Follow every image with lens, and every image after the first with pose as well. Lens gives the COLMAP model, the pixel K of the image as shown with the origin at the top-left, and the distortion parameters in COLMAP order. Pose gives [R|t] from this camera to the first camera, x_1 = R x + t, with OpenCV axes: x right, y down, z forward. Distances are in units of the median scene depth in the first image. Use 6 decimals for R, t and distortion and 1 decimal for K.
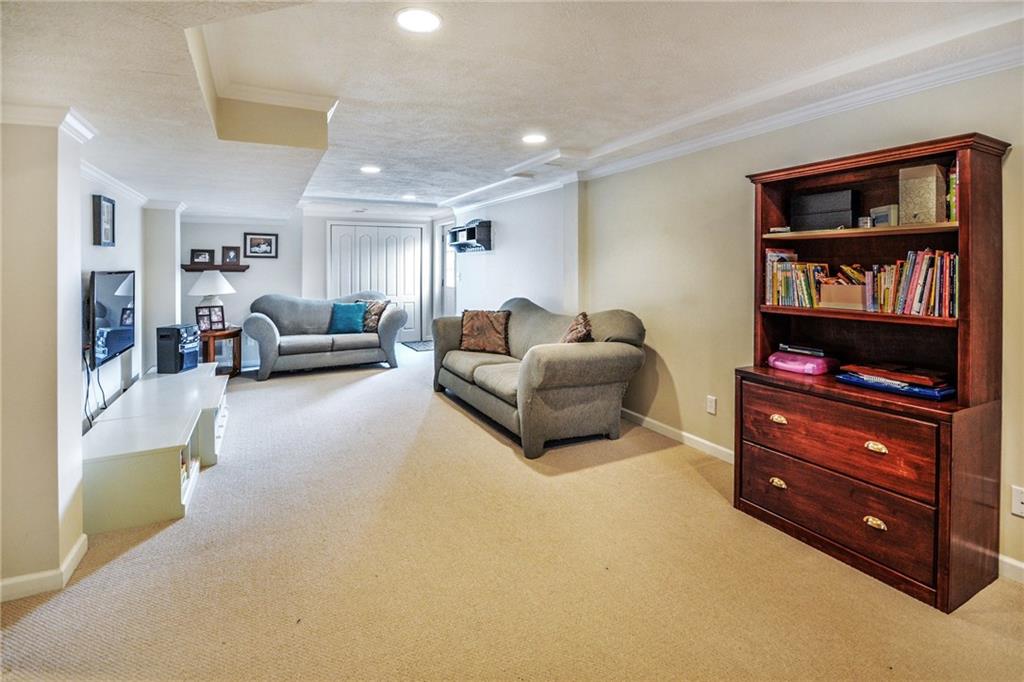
lens RADIAL K [[469.3, 0, 512.0], [0, 469.3, 341.0], [0, 0, 1]] dist [0.000110, -0.000007]
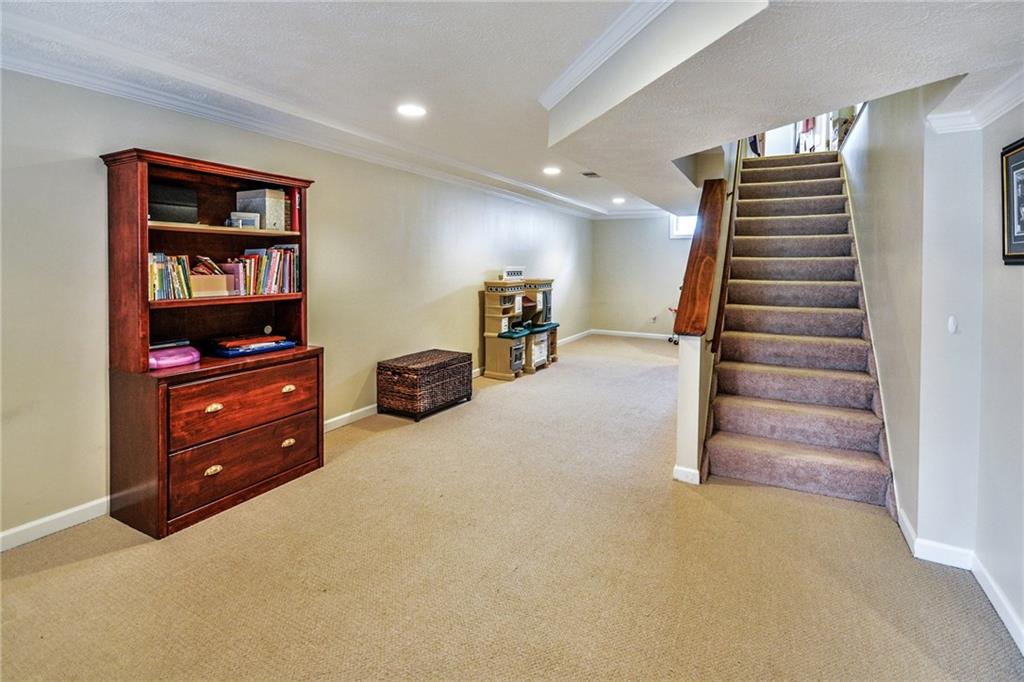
lens RADIAL K [[445.1, 0, 512.0], [0, 445.1, 341.0], [0, 0, 1]] dist [0.000542, 0.000036]
pose [[-0.526412, -0.155454, 0.835898, -0.608174], [0.118407, 0.960159, 0.253130, -0.154124], [-0.841945, 0.232227, -0.487032, 0.955518]]
